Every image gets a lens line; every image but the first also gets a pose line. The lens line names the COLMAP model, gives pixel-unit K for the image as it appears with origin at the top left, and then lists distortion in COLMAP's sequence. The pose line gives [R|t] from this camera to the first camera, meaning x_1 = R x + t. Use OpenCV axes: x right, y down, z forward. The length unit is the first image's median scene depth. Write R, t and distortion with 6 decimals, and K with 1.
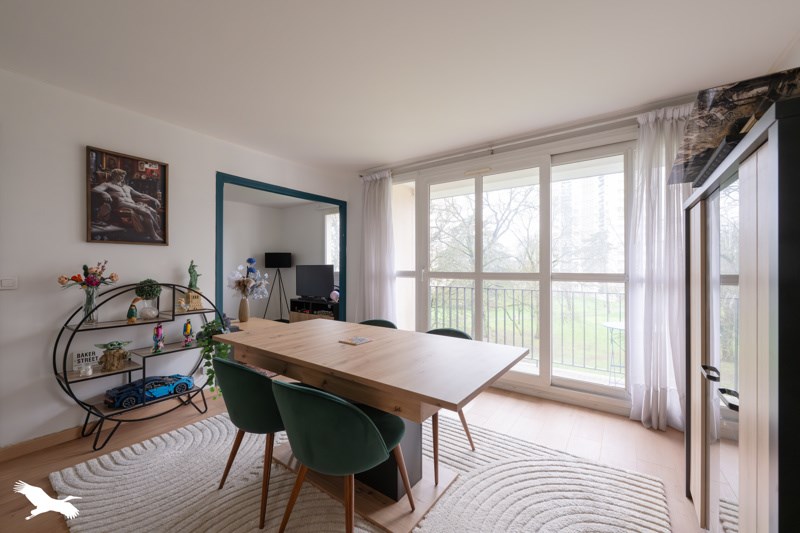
lens RADIAL K [[319.2, 0, 395.7], [0, 319.2, 267.6], [0, 0, 1]] dist [-0.000563, -0.000101]
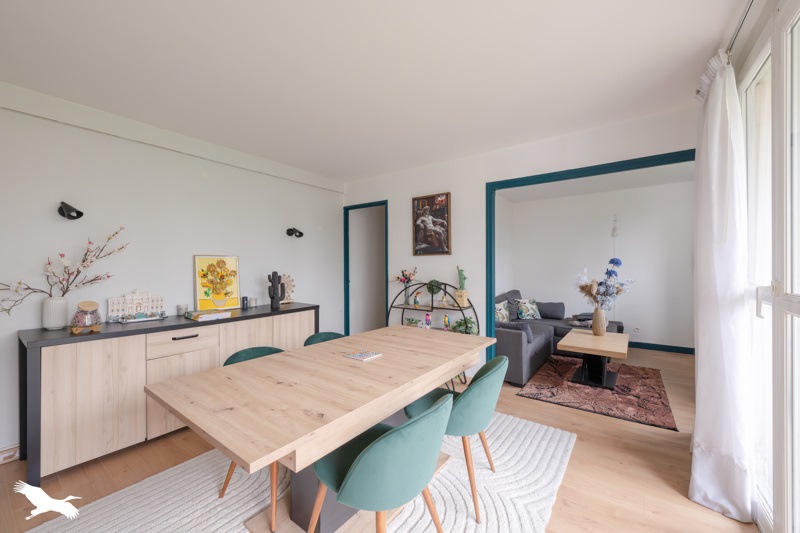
lens RADIAL K [[319.2, 0, 400.3], [0, 319.2, 264.7], [0, 0, 1]] dist [-0.000563, -0.000101]
pose [[0.000728, -0.004049, -0.999992, 0.614361], [0.005967, 0.999974, -0.004045, -0.024959], [0.999982, -0.005964, 0.000752, 0.832380]]
